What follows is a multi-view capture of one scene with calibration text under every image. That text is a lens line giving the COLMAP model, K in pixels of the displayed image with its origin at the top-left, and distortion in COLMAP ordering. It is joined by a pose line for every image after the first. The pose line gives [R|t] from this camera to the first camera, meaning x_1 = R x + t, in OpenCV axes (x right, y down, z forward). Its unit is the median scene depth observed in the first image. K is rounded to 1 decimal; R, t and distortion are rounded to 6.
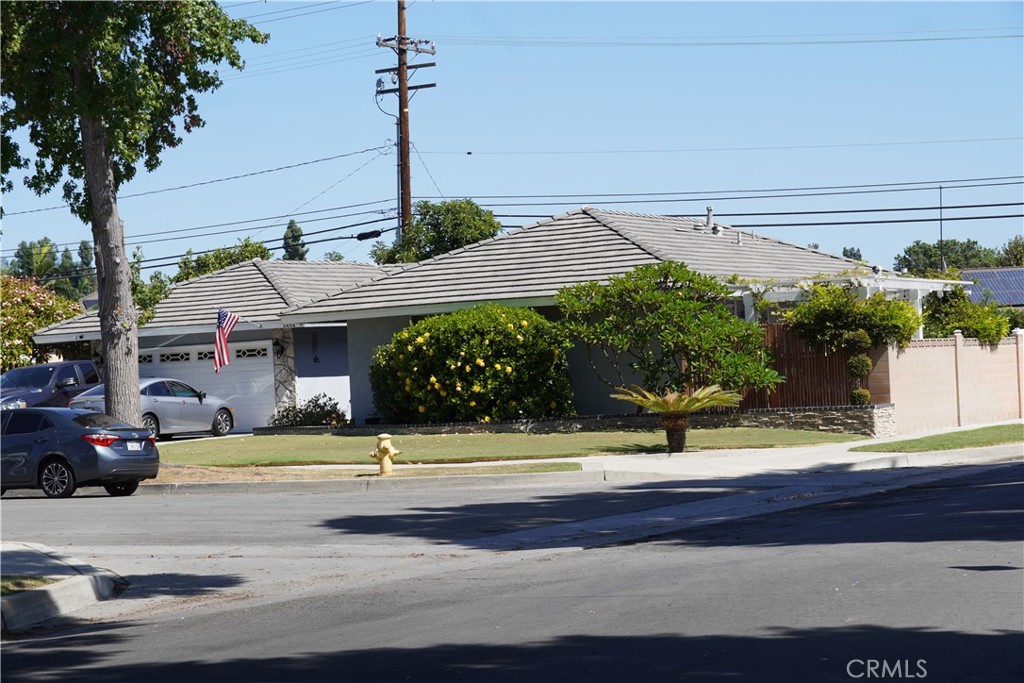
lens RADIAL K [[2282.6, 0, 511.3], [0, 2282.6, 335.9], [0, 0, 1]] dist [0.089512, 0.000000]
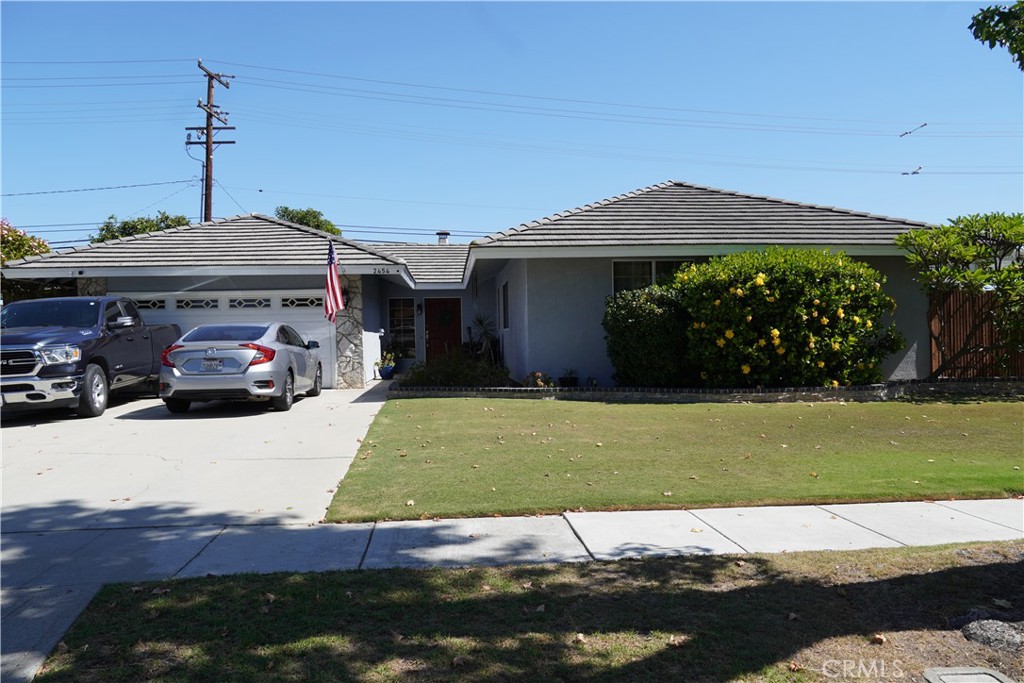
lens RADIAL K [[764.5, 0, 514.2], [0, 764.5, 343.6], [0, 0, 1]] dist [-0.041221, 0.048090]
pose [[0.832548, 0.030937, 0.553088, -0.254796], [-0.033378, 0.999427, -0.005661, 0.027530], [-0.552946, -0.013748, 0.833103, 0.837638]]
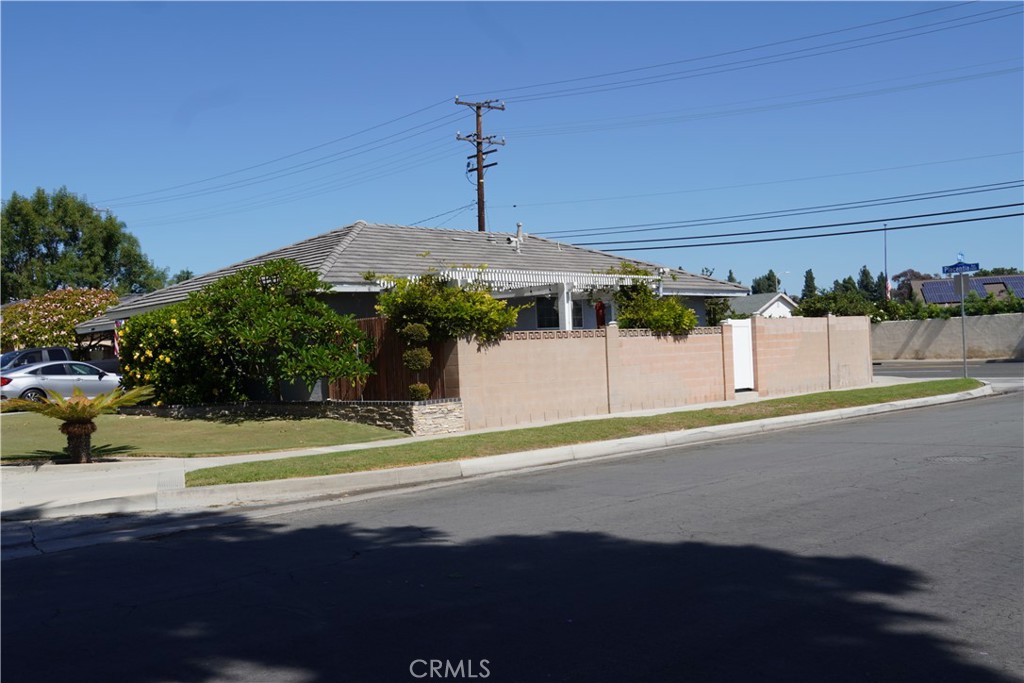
lens RADIAL K [[1029.0, 0, 514.1], [0, 1029.0, 338.5], [0, 0, 1]] dist [0.015193, 0.000000]
pose [[0.958128, -0.001285, -0.286337, 0.302884], [0.005921, 0.999865, 0.015325, -0.002454], [0.286278, -0.016379, 0.958006, 0.562506]]
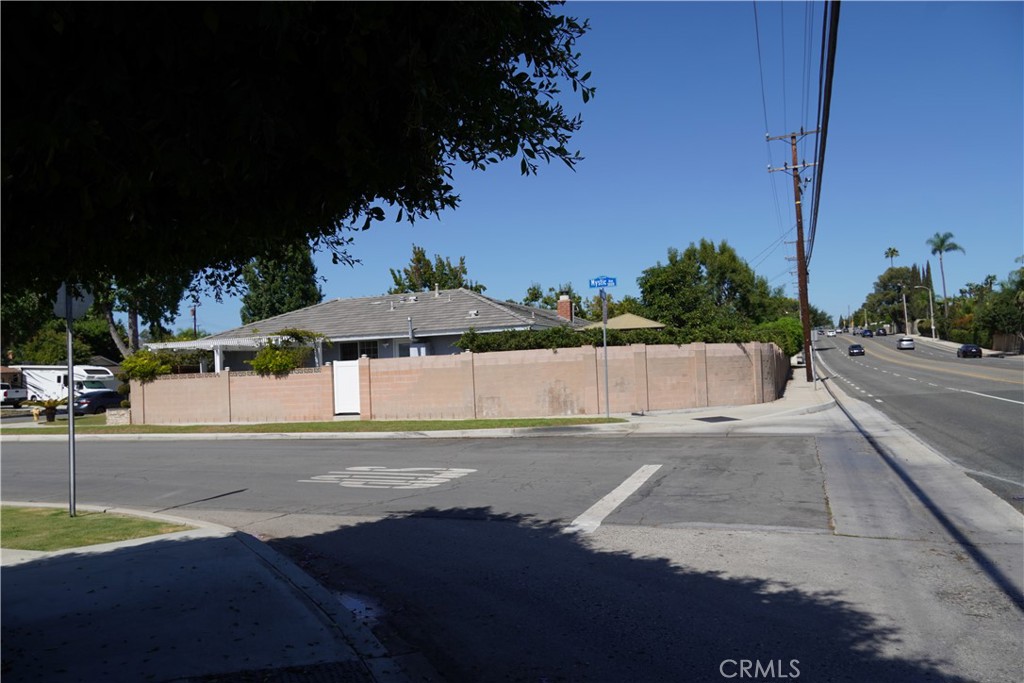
lens RADIAL K [[764.5, 0, 511.2], [0, 764.5, 337.4], [0, 0, 1]] dist [-0.041221, 0.048090]
pose [[0.131563, -0.005998, -0.991290, 0.848392], [0.053667, 0.998558, 0.001081, -0.015462], [0.989854, -0.053342, 0.131695, 1.203505]]
